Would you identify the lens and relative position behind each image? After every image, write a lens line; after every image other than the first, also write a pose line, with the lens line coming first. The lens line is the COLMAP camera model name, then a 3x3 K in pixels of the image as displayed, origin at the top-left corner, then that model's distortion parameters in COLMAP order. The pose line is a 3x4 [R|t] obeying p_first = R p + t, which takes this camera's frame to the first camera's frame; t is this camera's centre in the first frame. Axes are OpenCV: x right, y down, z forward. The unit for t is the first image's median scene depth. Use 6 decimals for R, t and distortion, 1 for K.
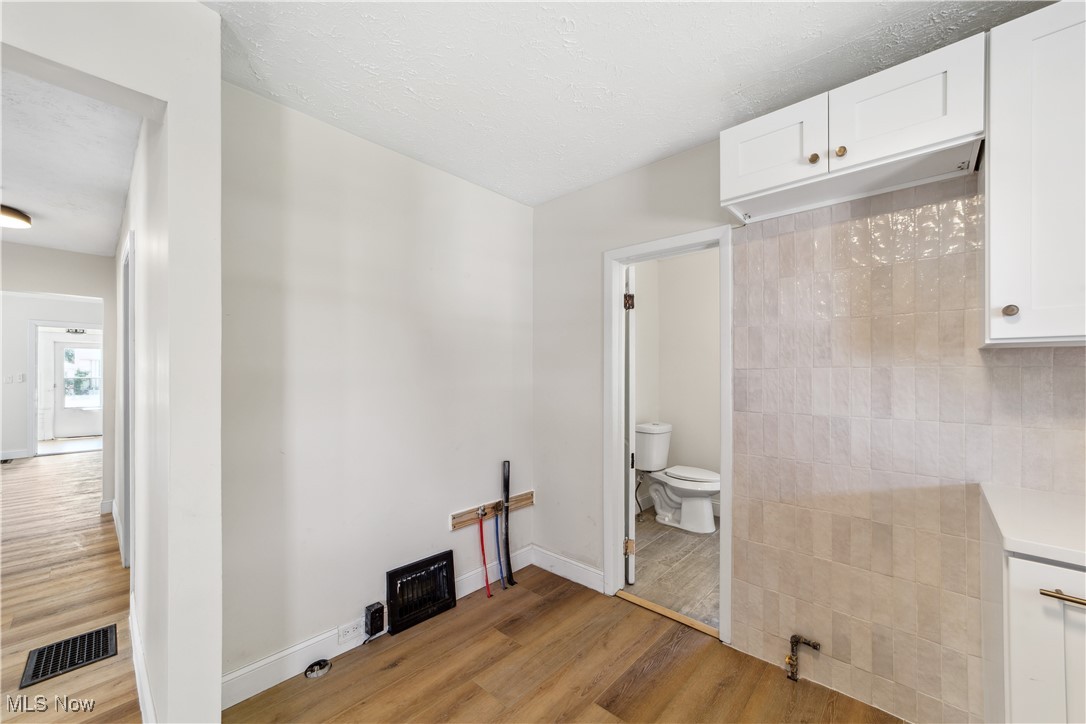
lens RADIAL K [[419.2, 0, 540.0], [0, 419.2, 372.1], [0, 0, 1]] dist [-0.013694, 0.006403]
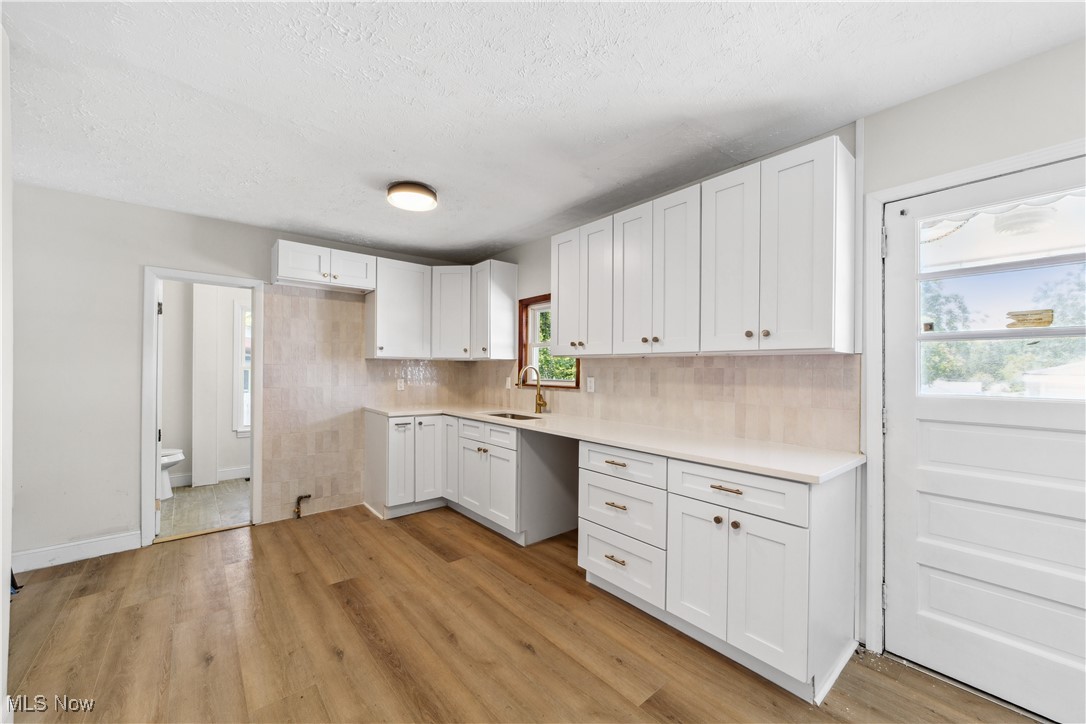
lens RADIAL K [[419.2, 0, 543.0], [0, 419.2, 368.3], [0, 0, 1]] dist [-0.013694, 0.006403]
pose [[0.119884, 0.004492, 0.992778, -1.173520], [-0.010088, 0.999944, -0.003307, 0.003998], [-0.992737, -0.009618, 0.119923, -0.384140]]
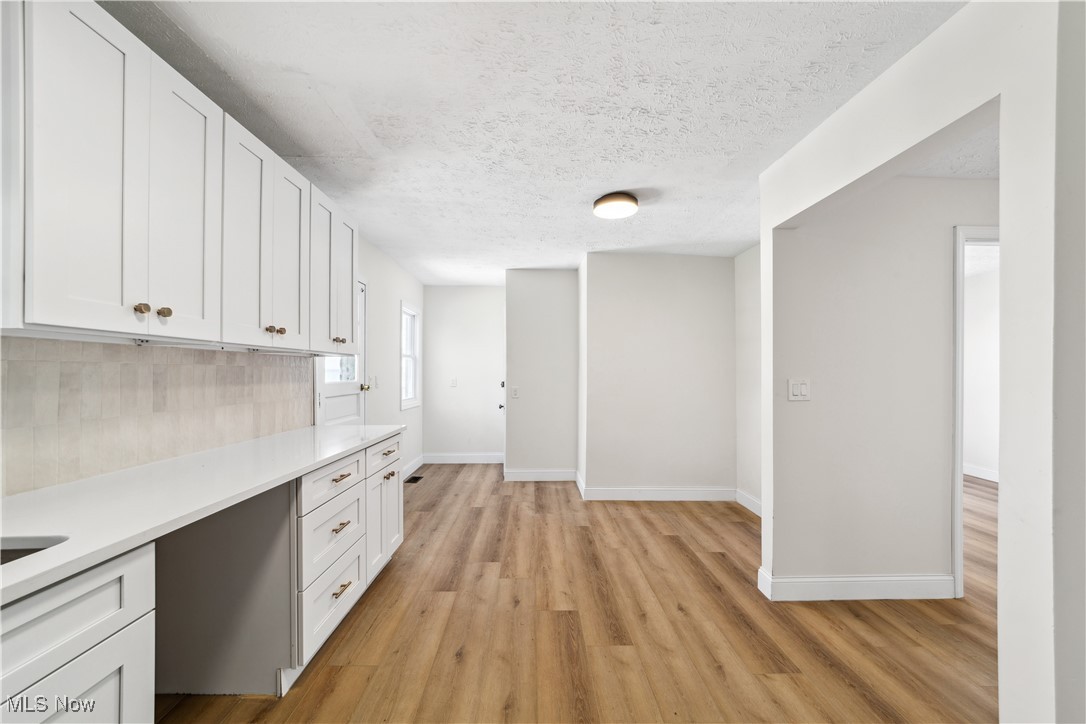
lens RADIAL K [[419.2, 0, 539.3], [0, 419.2, 370.5], [0, 0, 1]] dist [-0.013694, 0.006403]
pose [[-0.721680, -0.001707, -0.692225, 0.375696], [0.000600, 0.999995, -0.003091, 0.010144], [0.692227, -0.002646, -0.721675, 0.607483]]
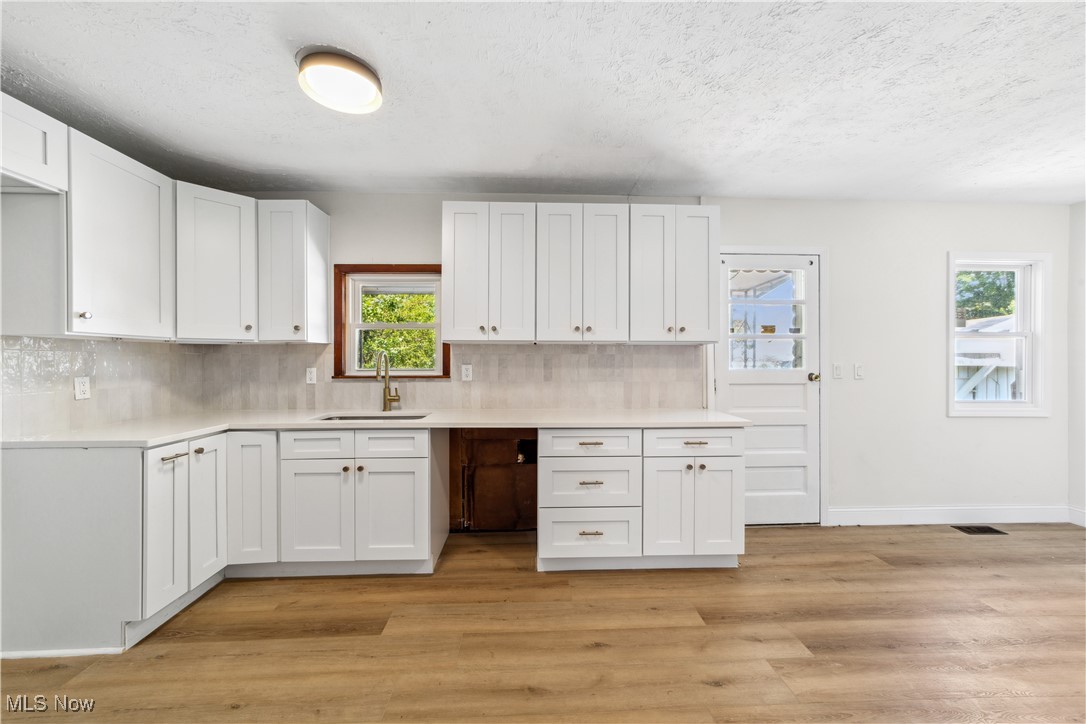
lens RADIAL K [[419.2, 0, 546.5], [0, 419.2, 355.9], [0, 0, 1]] dist [-0.013694, 0.006403]
pose [[-0.714625, 0.004204, 0.699495, -0.766375], [-0.000476, 0.999979, -0.006497, 0.010240], [-0.699507, -0.004976, -0.714608, 0.545770]]
